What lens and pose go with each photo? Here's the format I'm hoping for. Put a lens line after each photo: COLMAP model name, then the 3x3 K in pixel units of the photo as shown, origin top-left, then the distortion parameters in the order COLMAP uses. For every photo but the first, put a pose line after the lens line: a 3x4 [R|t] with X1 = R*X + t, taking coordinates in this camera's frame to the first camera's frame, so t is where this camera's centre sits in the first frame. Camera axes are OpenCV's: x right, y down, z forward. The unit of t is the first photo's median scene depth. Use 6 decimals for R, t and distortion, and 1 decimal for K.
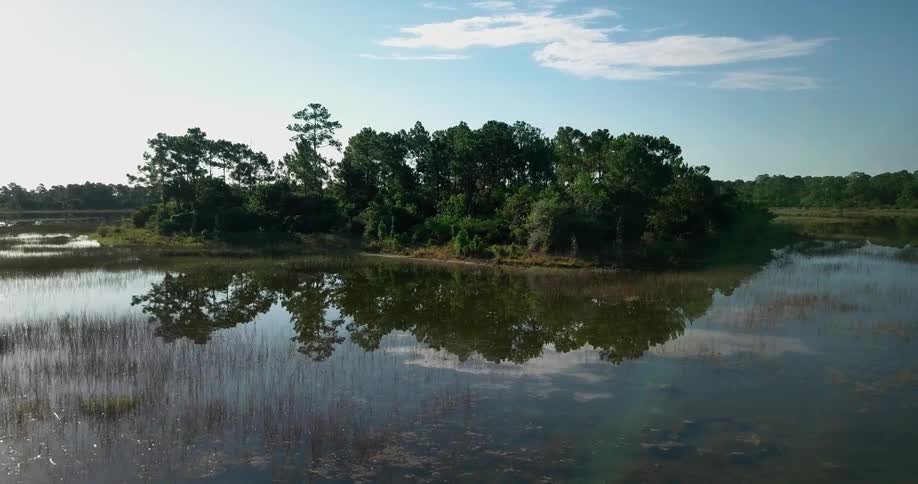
lens RADIAL K [[716.4, 0, 459.0], [0, 716.4, 242.0], [0, 0, 1]] dist [0.000840, 0.000279]
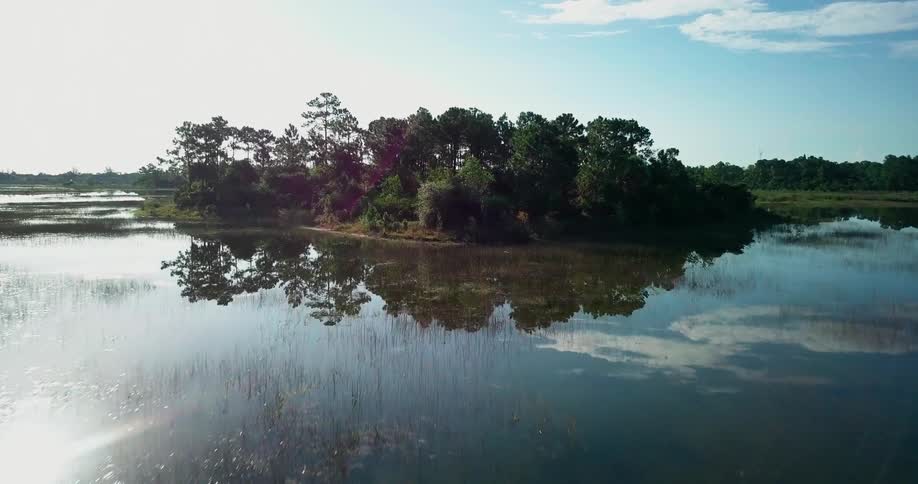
lens RADIAL K [[725.3, 0, 459.0], [0, 725.3, 242.0], [0, 0, 1]] dist [-0.007702, -0.003084]
pose [[0.981261, 0.022069, -0.191416, 0.234529], [-0.017142, 0.999479, 0.027358, 0.002982], [0.191920, -0.023564, 0.981128, -0.066220]]
